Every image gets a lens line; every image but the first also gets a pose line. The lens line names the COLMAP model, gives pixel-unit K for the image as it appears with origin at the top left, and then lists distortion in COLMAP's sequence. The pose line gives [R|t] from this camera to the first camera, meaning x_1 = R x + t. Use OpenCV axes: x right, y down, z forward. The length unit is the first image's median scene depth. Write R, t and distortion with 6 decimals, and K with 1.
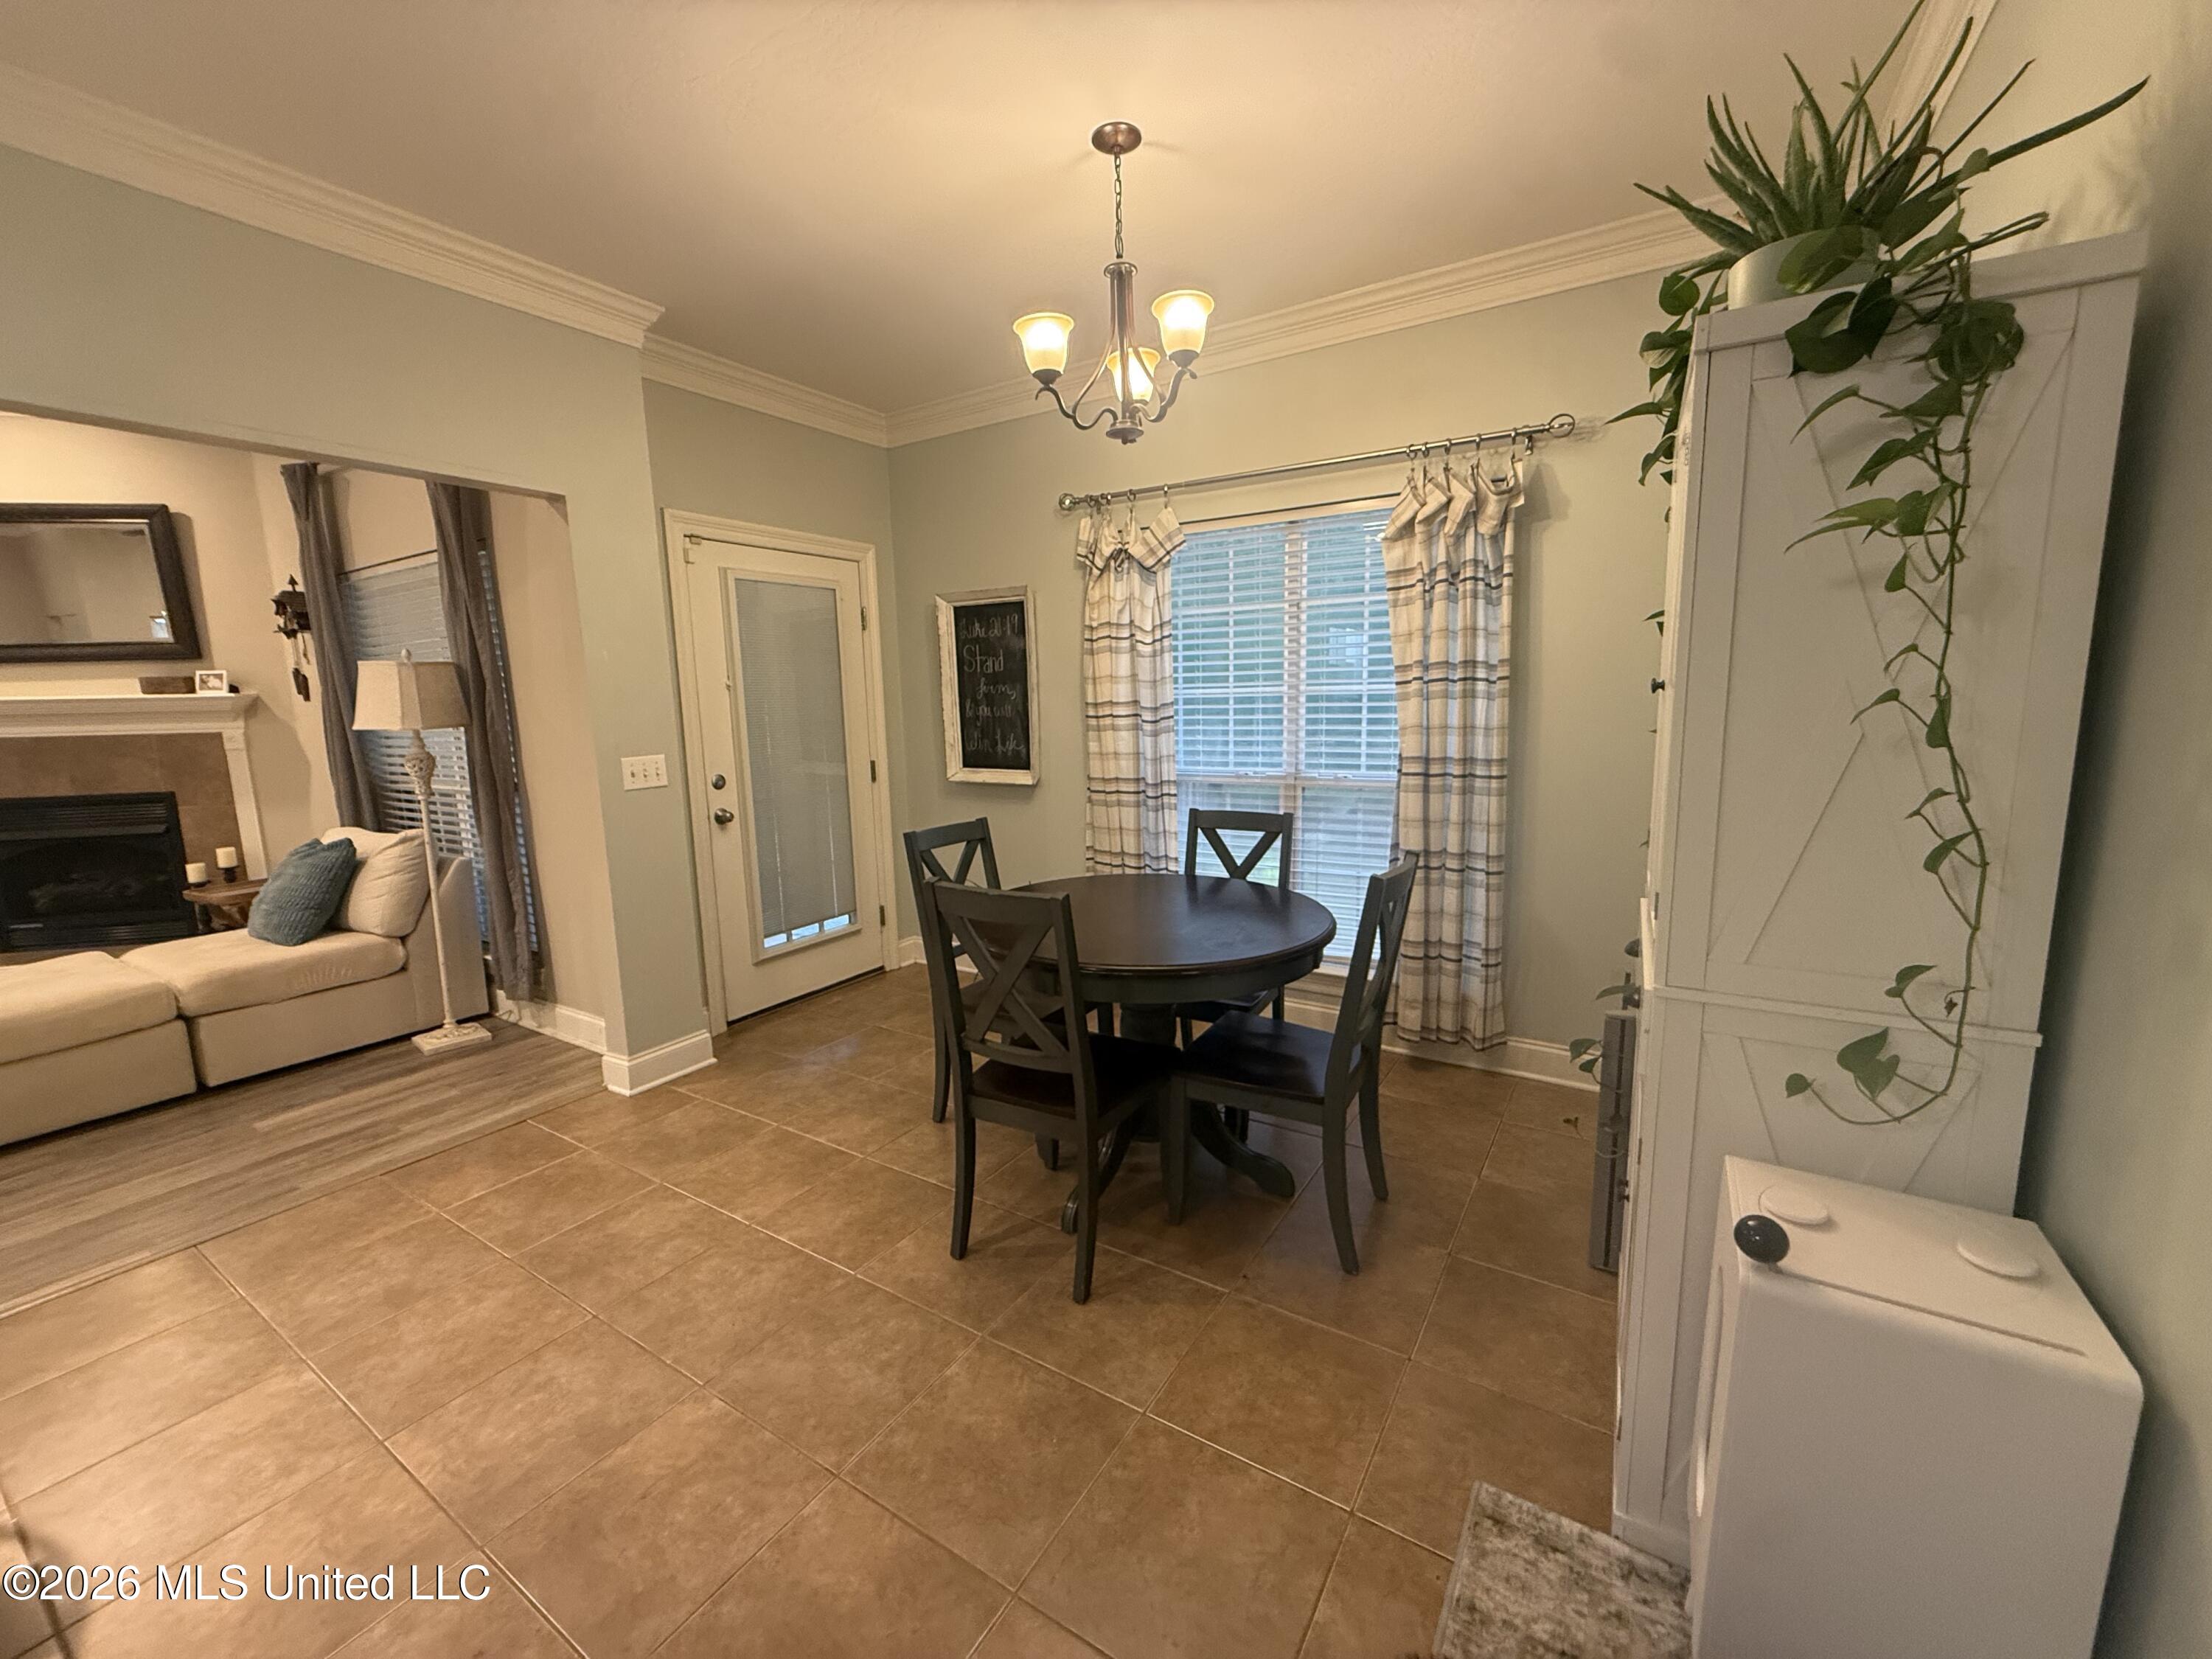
lens RADIAL K [[880.4, 0, 1092.0], [0, 880.4, 831.4], [0, 0, 1]] dist [-0.002191, 0.000236]
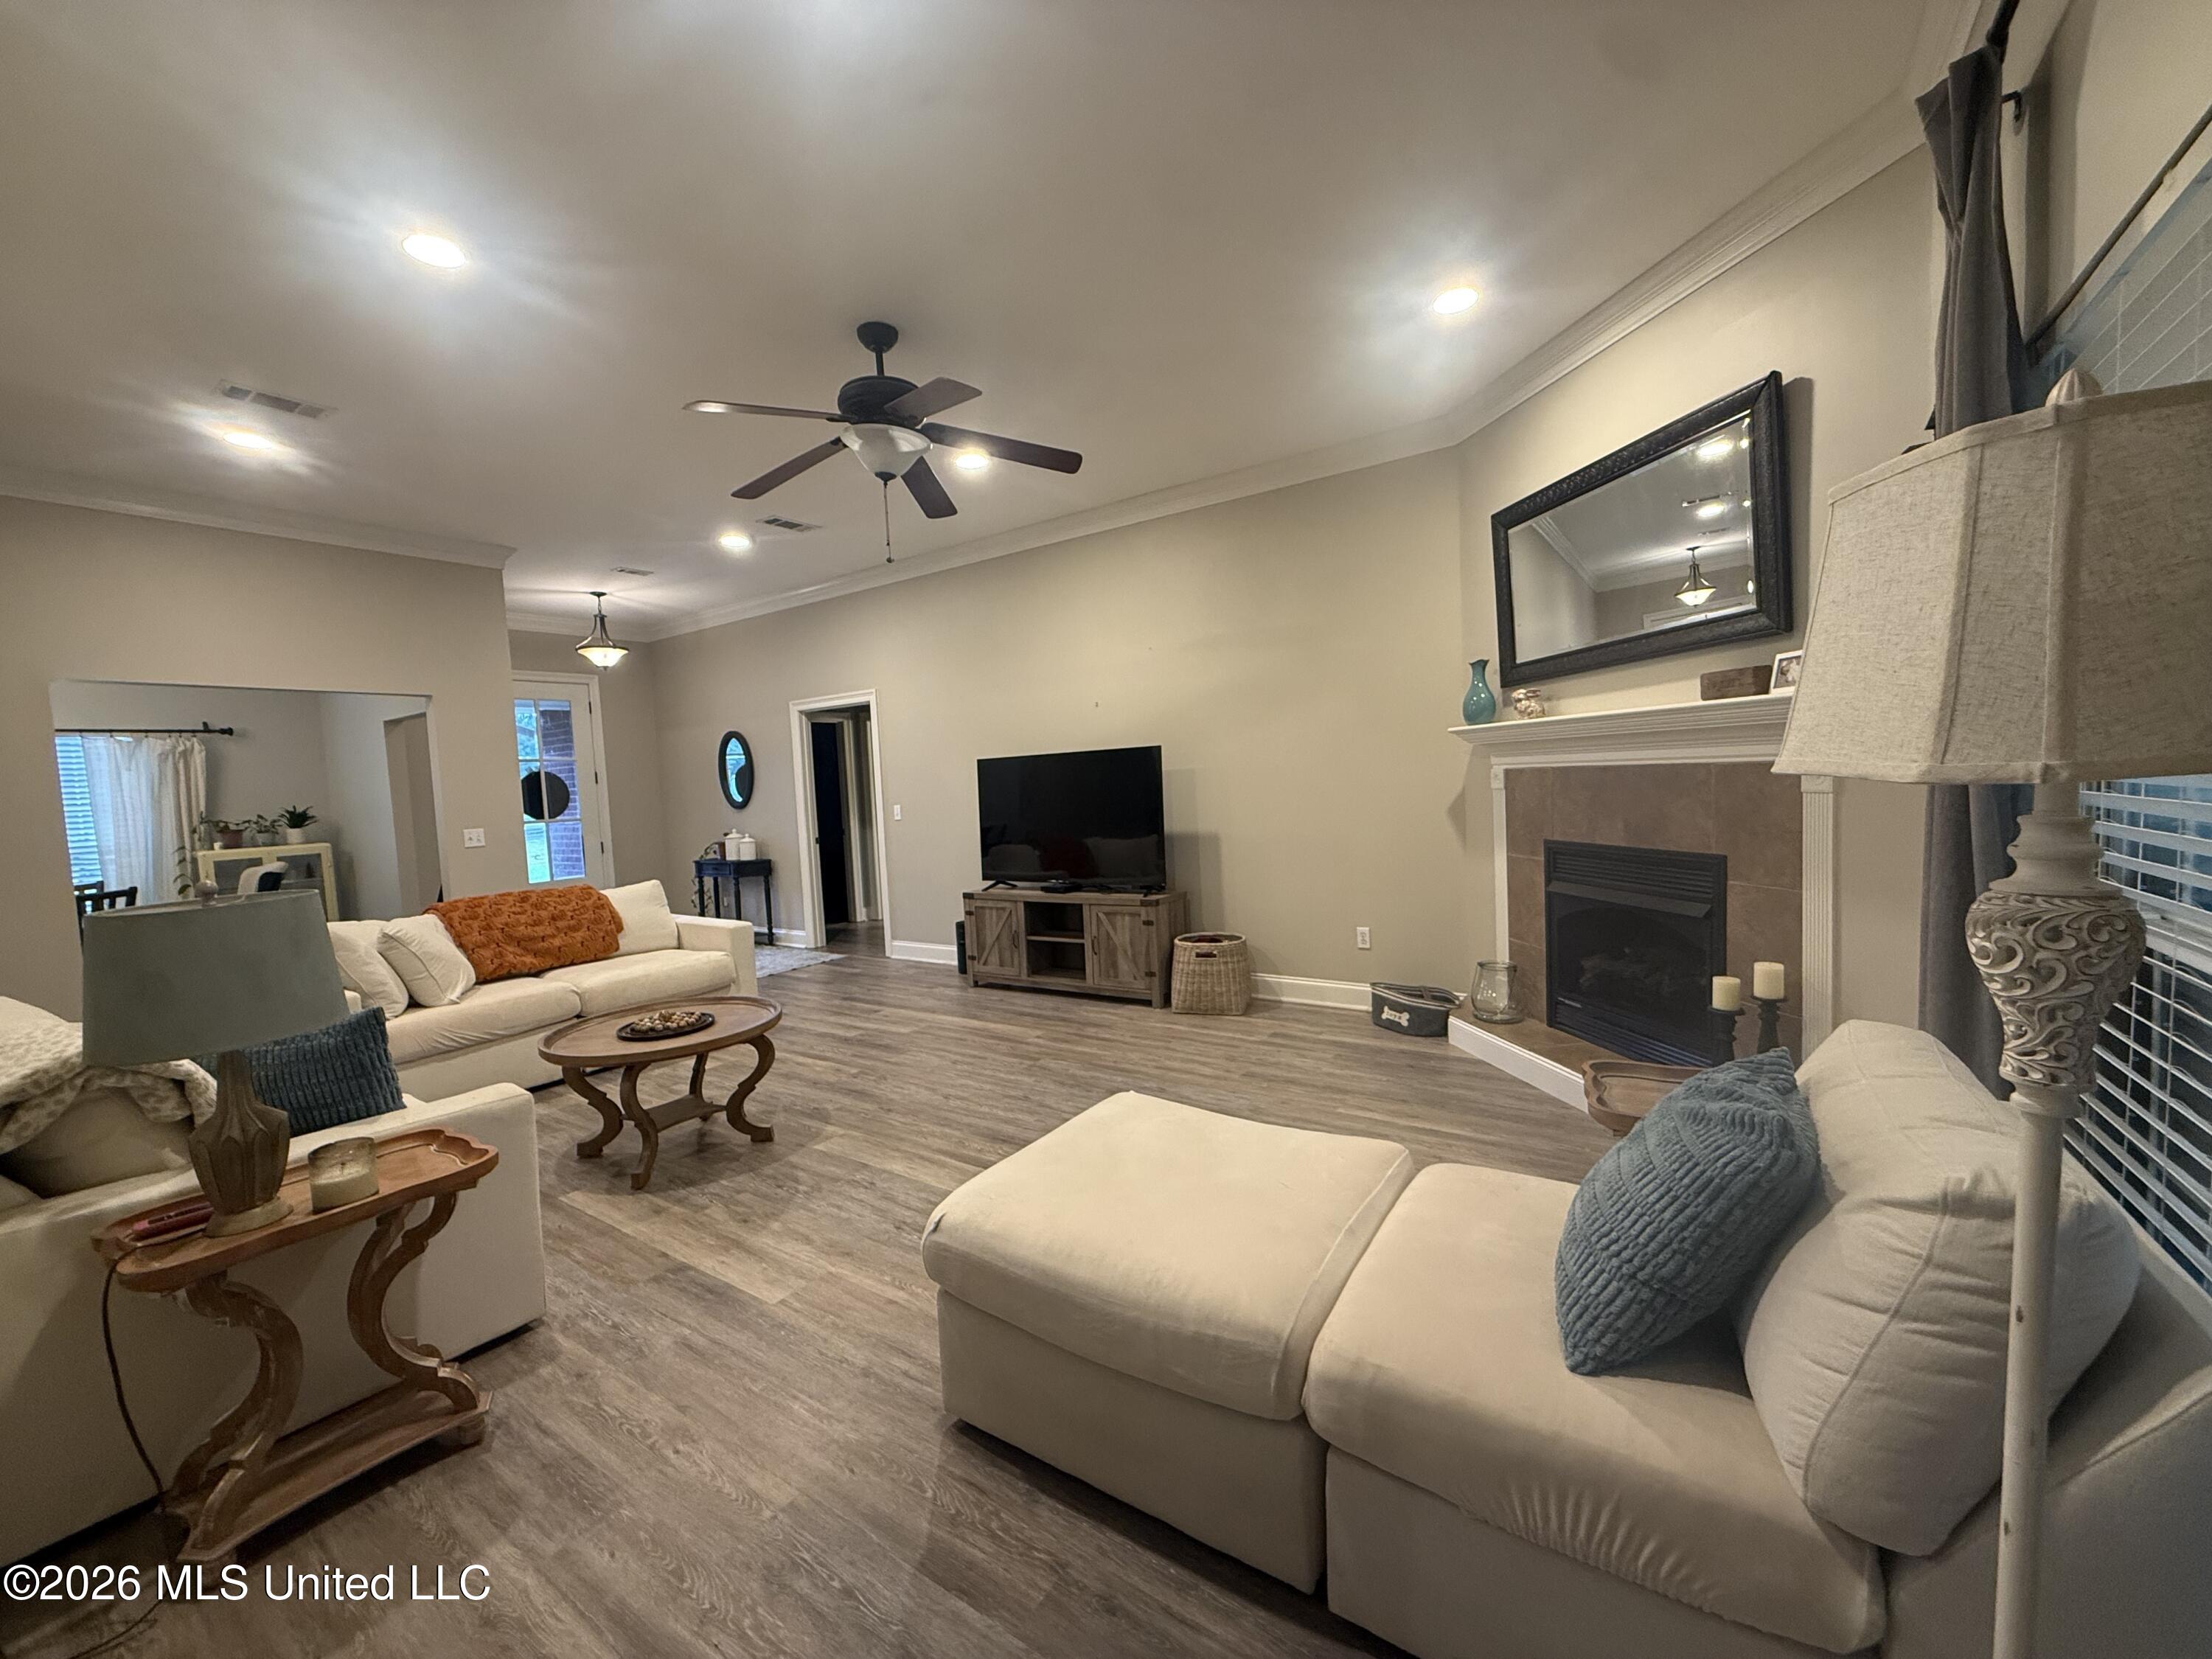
lens RADIAL K [[880.4, 0, 1106.8], [0, 880.4, 834.3], [0, 0, 1]] dist [-0.002191, 0.000236]
pose [[-0.037524, 0.088582, -0.995362, -0.422081], [-0.102966, 0.990419, 0.092023, -0.074253], [0.993977, 0.105942, -0.028043, 0.597116]]
